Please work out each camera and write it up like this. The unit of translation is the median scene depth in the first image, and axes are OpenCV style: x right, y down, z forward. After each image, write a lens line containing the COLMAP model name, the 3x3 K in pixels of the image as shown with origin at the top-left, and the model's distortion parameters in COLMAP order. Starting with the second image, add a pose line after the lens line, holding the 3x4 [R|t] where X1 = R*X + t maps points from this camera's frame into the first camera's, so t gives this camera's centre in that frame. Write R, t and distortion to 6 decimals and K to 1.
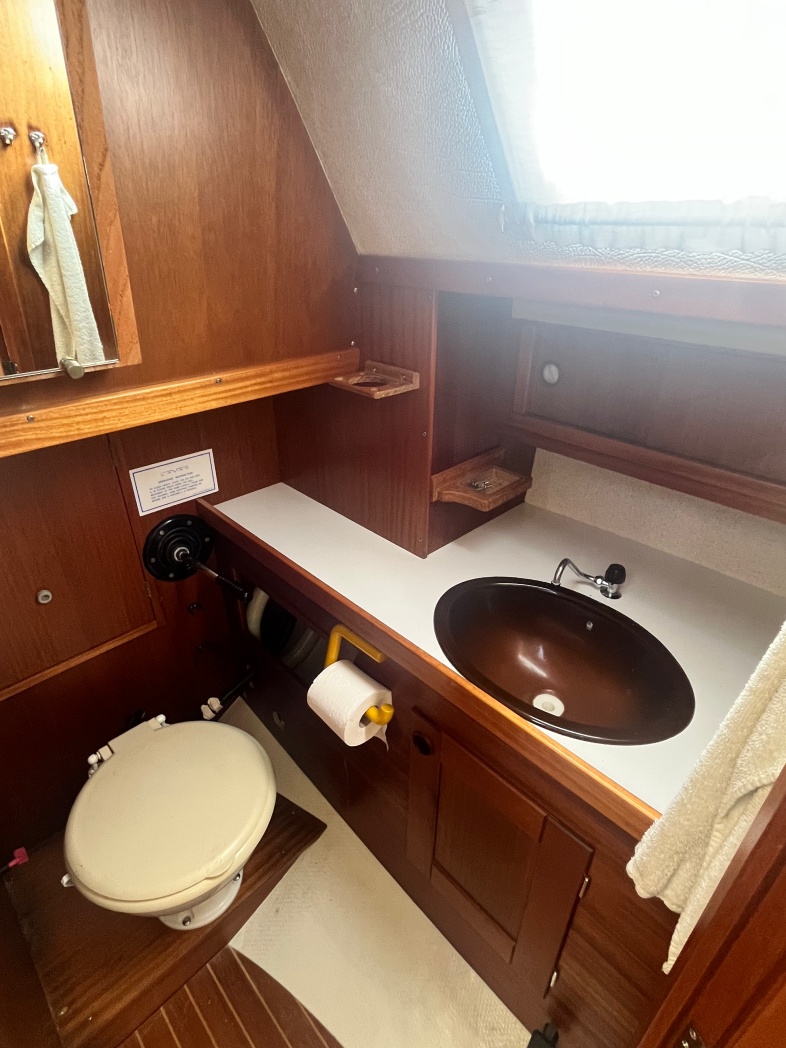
lens RADIAL K [[550.2, 0, 400.1], [0, 550.2, 521.4], [0, 0, 1]] dist [-0.005346, 0.000484]
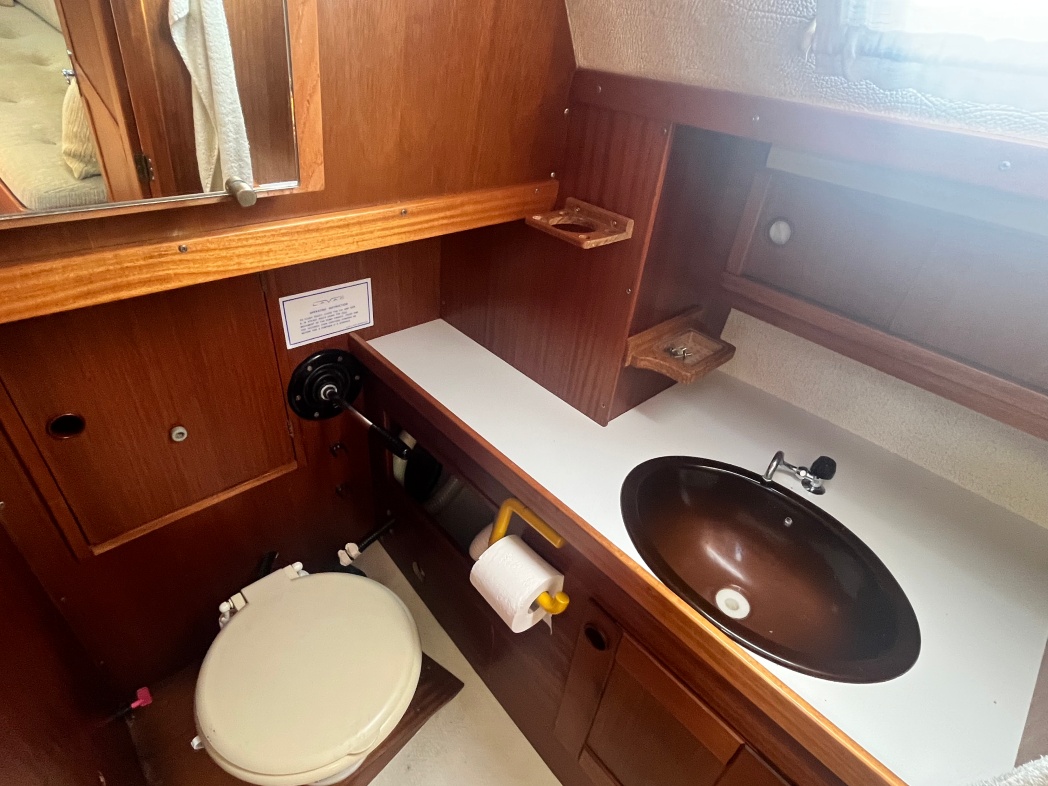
lens RADIAL K [[550.2, 0, 520.2], [0, 550.2, 391.6], [0, 0, 1]] dist [-0.005346, 0.000484]
pose [[0.996262, 0.085355, 0.013272, -0.120227], [-0.086229, 0.991809, 0.094236, -0.067500], [-0.005120, -0.095028, 0.995461, 0.122757]]
